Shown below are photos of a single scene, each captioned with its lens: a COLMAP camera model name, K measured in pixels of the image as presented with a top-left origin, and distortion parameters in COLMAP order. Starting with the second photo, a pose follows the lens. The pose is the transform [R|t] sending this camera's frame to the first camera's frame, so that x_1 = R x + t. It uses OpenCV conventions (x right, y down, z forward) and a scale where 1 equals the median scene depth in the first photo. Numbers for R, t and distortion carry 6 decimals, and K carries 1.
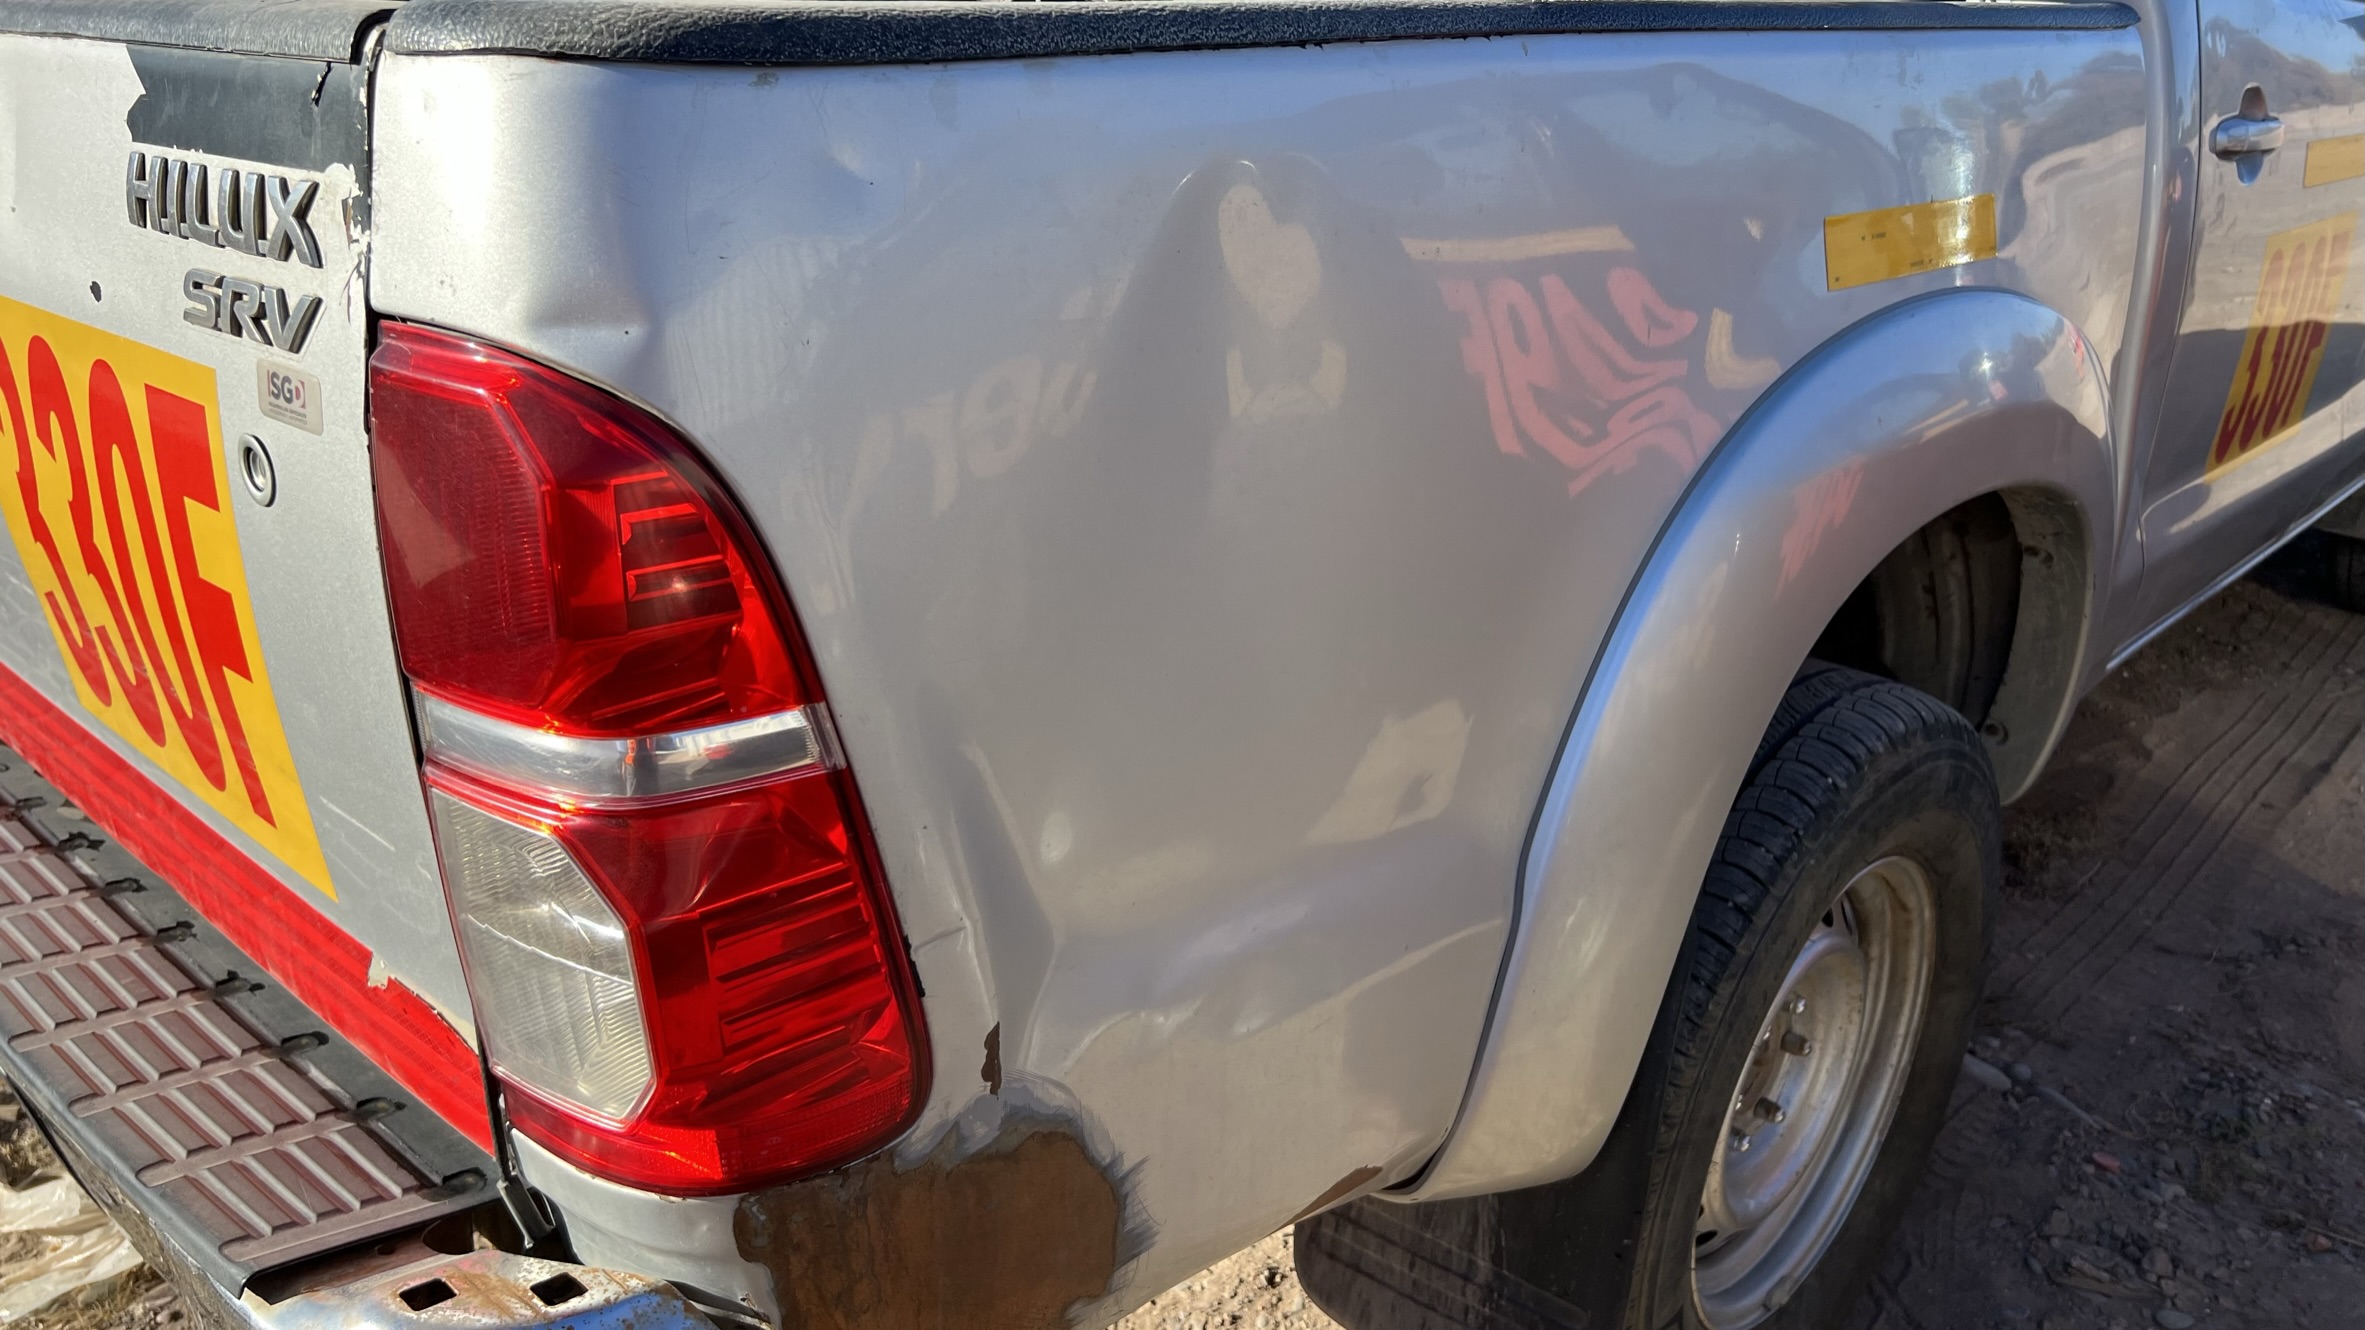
lens RADIAL K [[1887.2, 0, 1183.3], [0, 1887.2, 681.8], [0, 0, 1]] dist [0.045627, -0.055667]
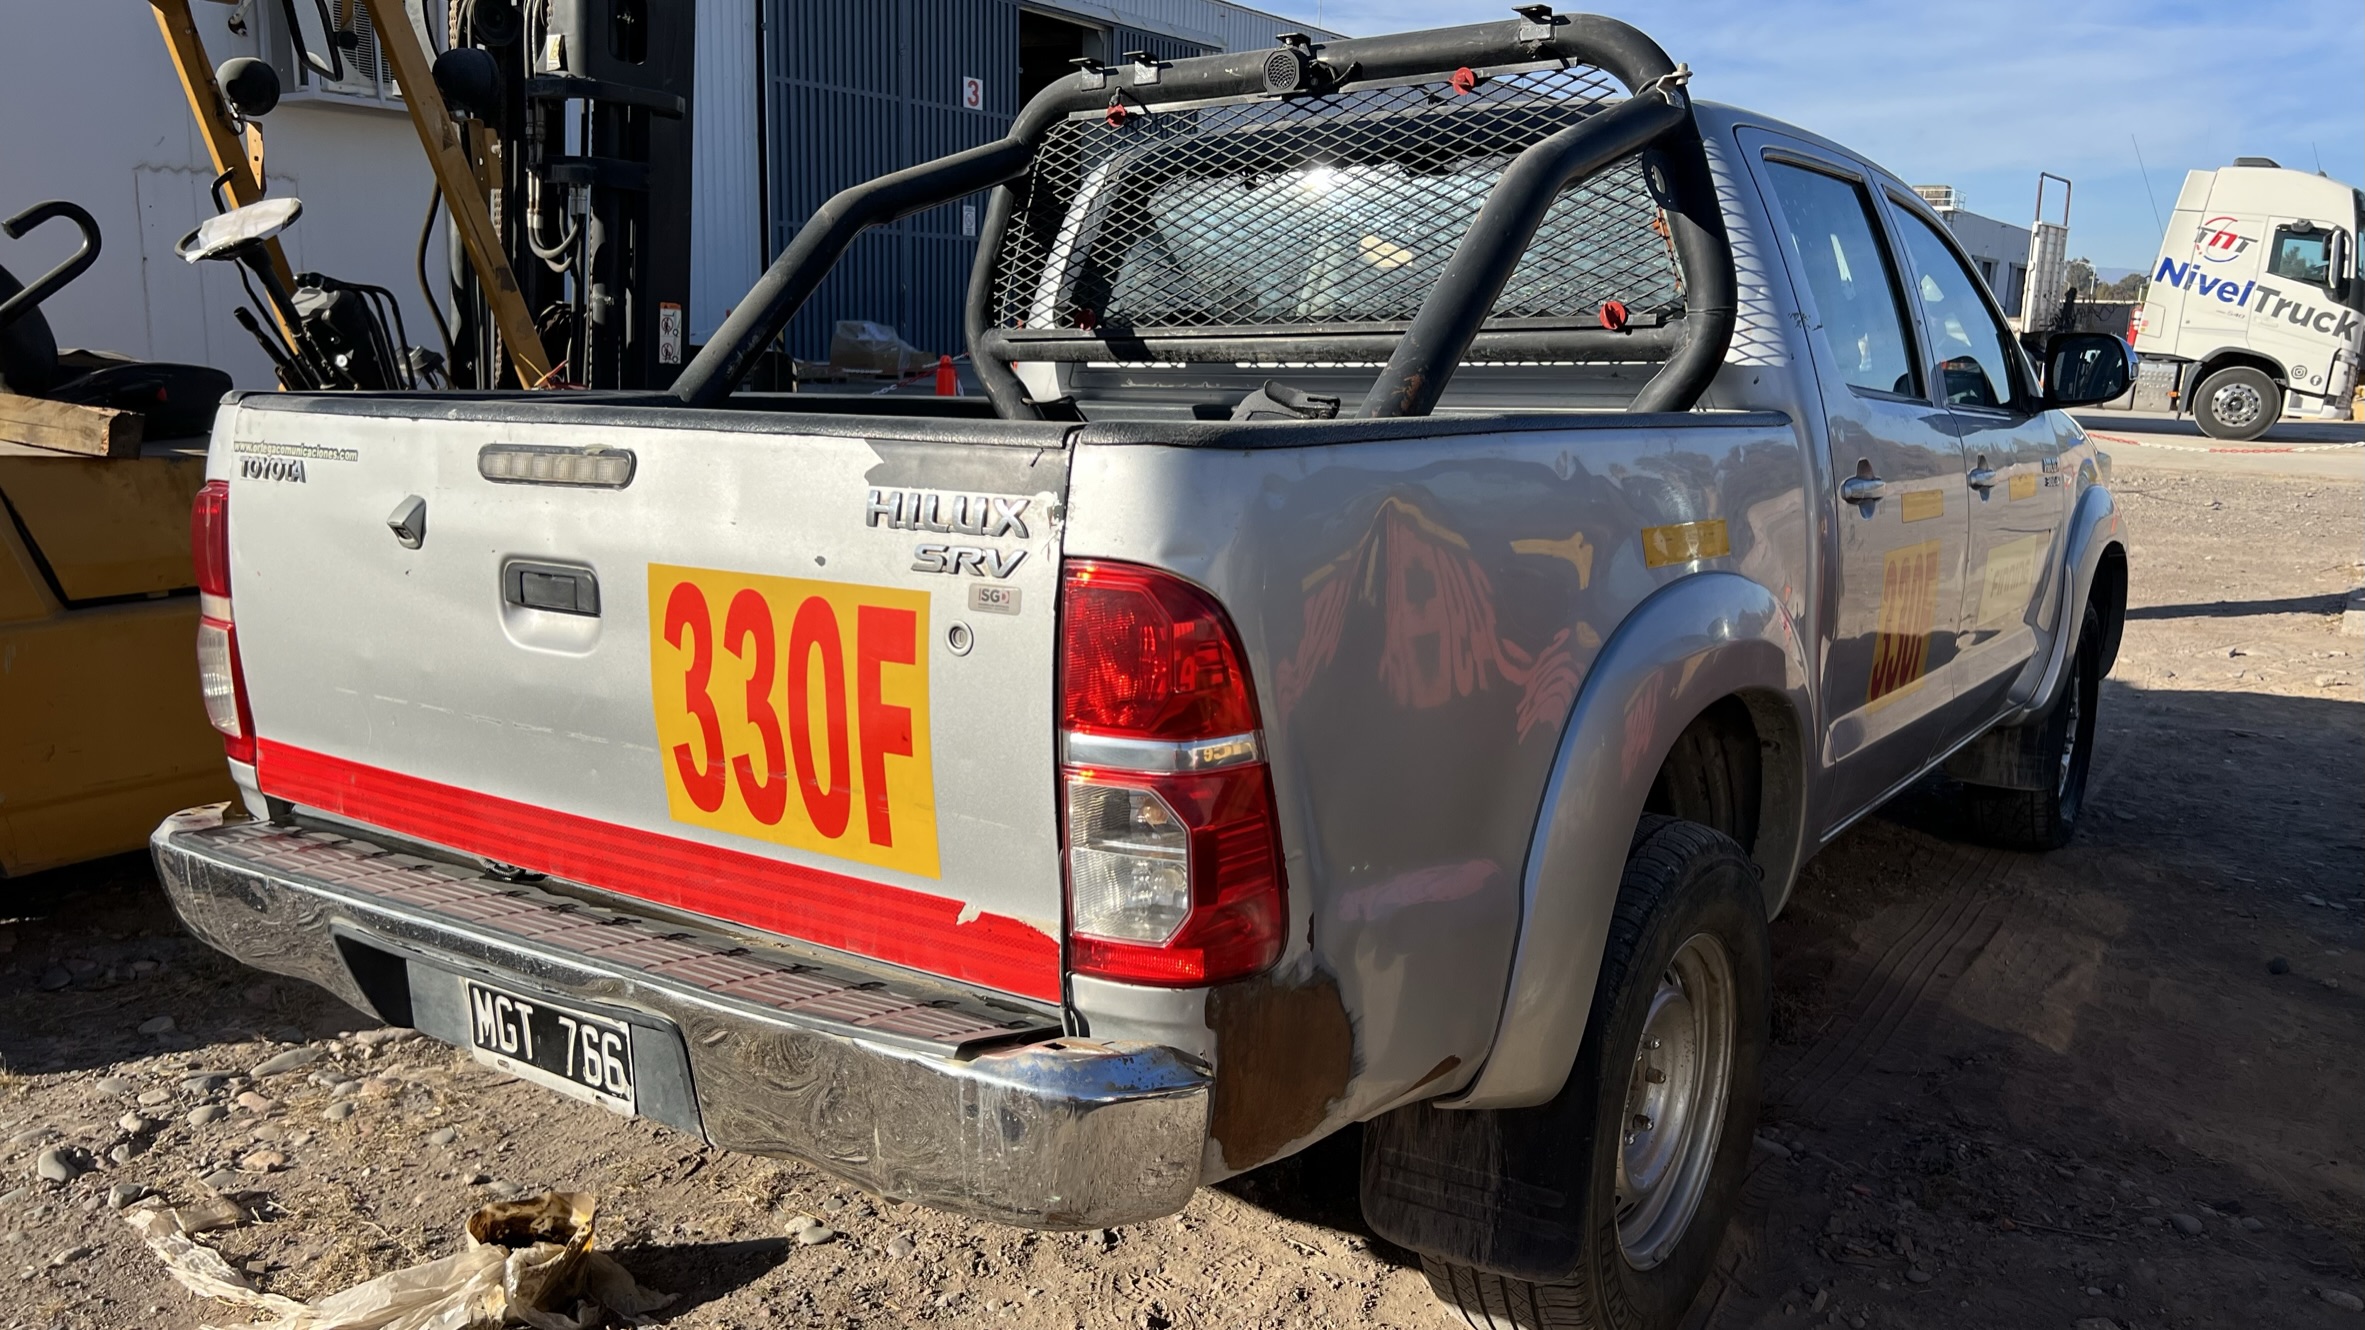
lens RADIAL K [[1887.2, 0, 1186.9], [0, 1887.2, 665.2], [0, 0, 1]] dist [0.045627, -0.055667]
pose [[0.989331, -0.022465, 0.143945, -0.239338], [0.051331, 0.978430, -0.200098, 0.149579], [-0.136345, 0.205352, 0.969144, -0.442701]]
